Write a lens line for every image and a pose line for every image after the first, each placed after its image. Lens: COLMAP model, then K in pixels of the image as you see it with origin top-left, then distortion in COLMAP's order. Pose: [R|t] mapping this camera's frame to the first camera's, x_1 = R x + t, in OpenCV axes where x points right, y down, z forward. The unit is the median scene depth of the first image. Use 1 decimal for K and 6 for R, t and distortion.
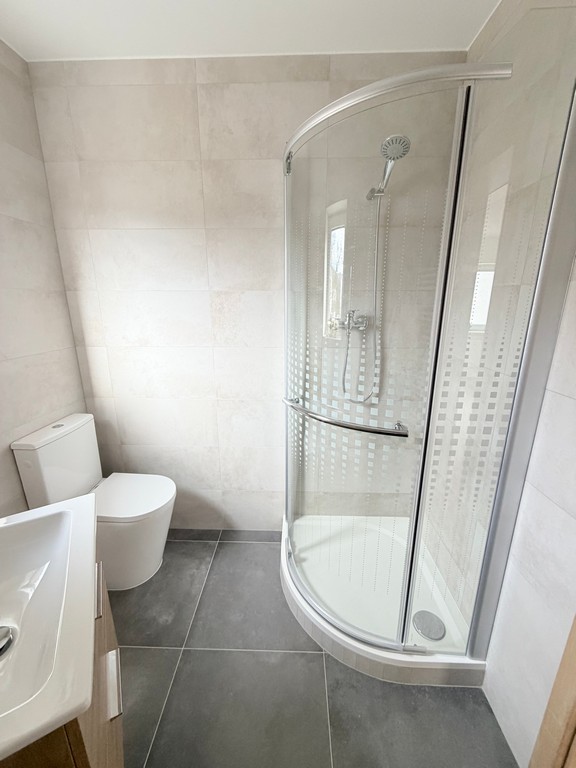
lens RADIAL K [[305.4, 0, 288.3], [0, 305.4, 379.7], [0, 0, 1]] dist [-0.000478, 0.000094]
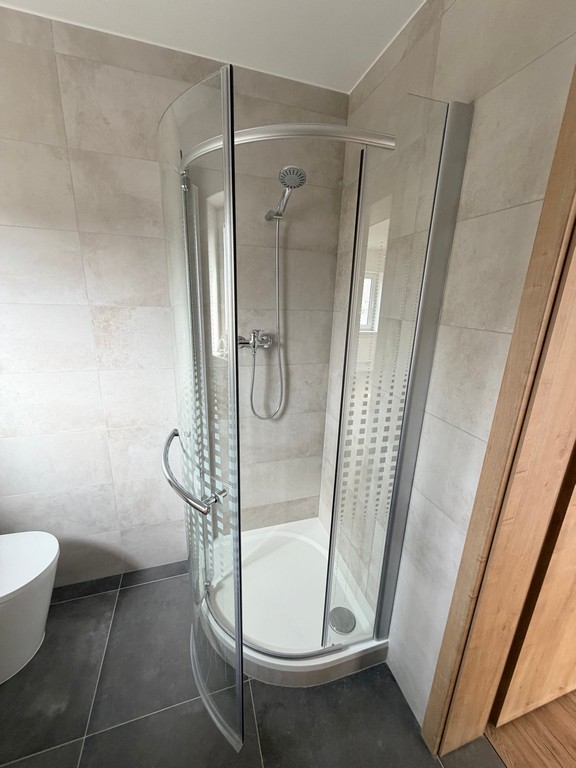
lens RADIAL K [[305.4, 0, 289.3], [0, 305.4, 381.4], [0, 0, 1]] dist [-0.000478, 0.000094]
pose [[0.943829, -0.057277, 0.325432, -0.027097], [0.050476, 0.998295, 0.029310, -0.090847], [-0.326556, -0.011237, 0.945111, 0.024344]]
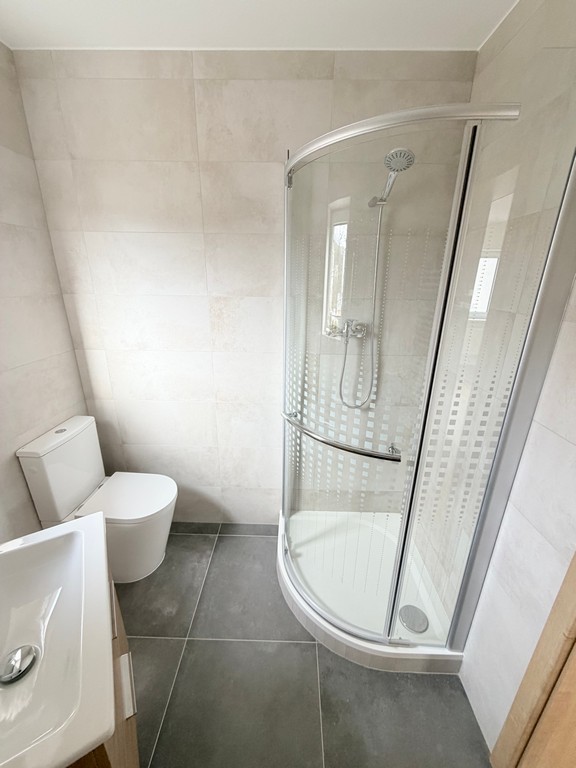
lens RADIAL K [[305.4, 0, 288.8], [0, 305.4, 381.6], [0, 0, 1]] dist [-0.000478, 0.000094]
pose [[0.999859, 0.010680, 0.012923, -0.006728], [-0.011578, 0.997369, 0.071567, -0.100830], [-0.012125, -0.071707, 0.997352, -0.017293]]
